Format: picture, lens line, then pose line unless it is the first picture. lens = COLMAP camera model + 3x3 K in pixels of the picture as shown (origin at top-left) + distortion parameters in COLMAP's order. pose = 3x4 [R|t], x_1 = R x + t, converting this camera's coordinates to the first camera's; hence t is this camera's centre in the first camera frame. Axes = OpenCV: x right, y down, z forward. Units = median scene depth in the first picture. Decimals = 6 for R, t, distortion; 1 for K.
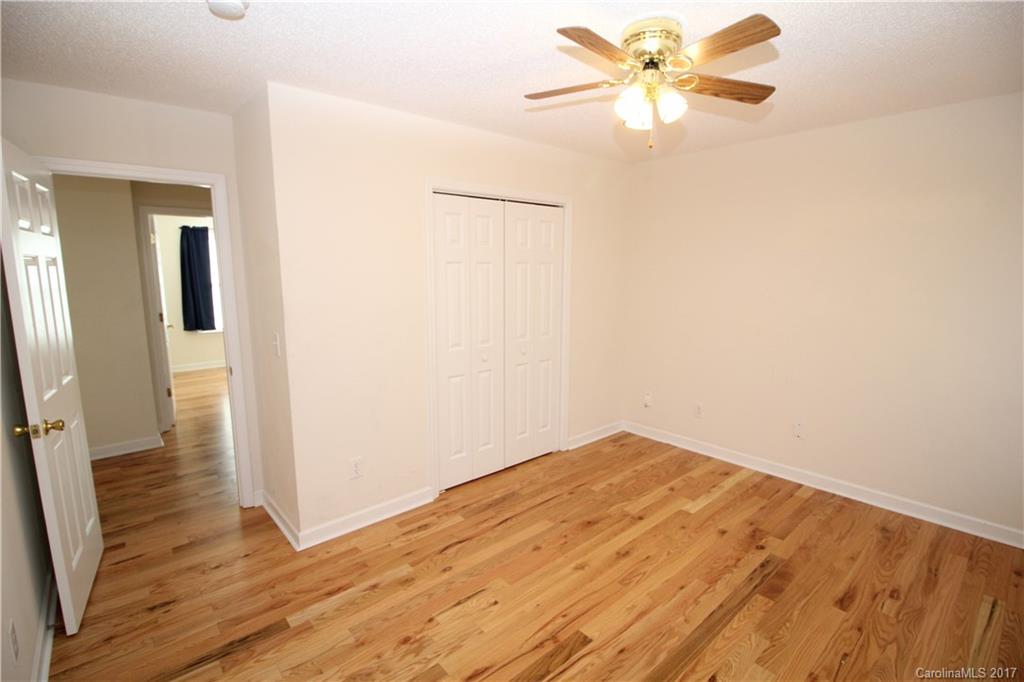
lens RADIAL K [[486.1, 0, 512.0], [0, 486.1, 341.0], [0, 0, 1]] dist [-0.002914, -0.000920]
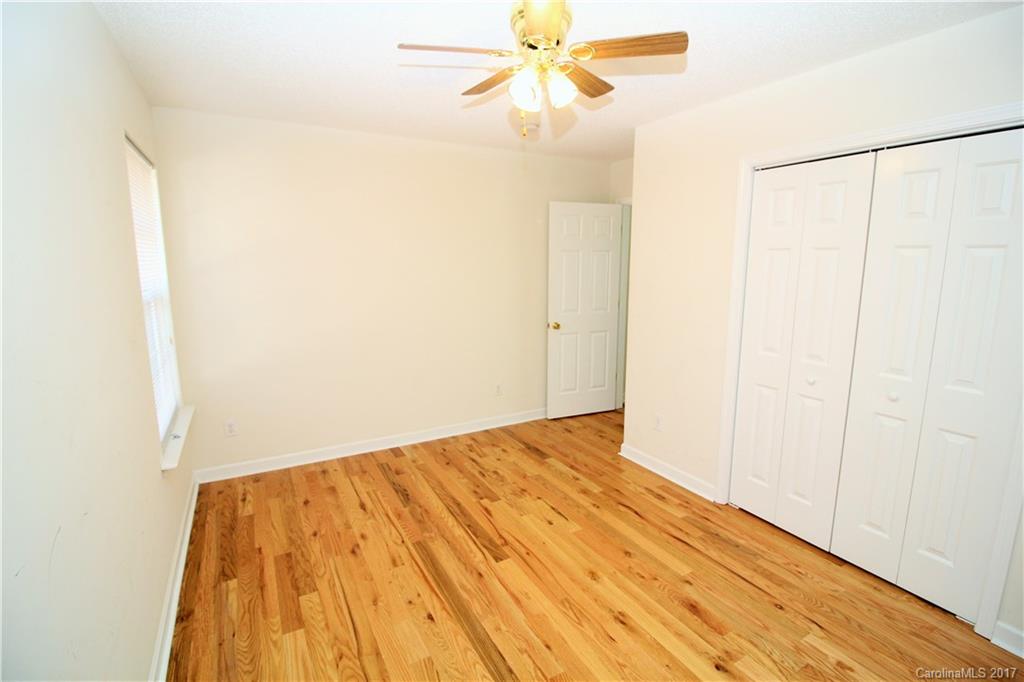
lens RADIAL K [[486.1, 0, 512.0], [0, 486.1, 341.0], [0, 0, 1]] dist [-0.002914, -0.000920]
pose [[-0.217676, 0.160879, -0.962671, 1.003015], [-0.148607, 0.969359, 0.195600, -0.133664], [0.964641, 0.185637, -0.187098, 0.938491]]
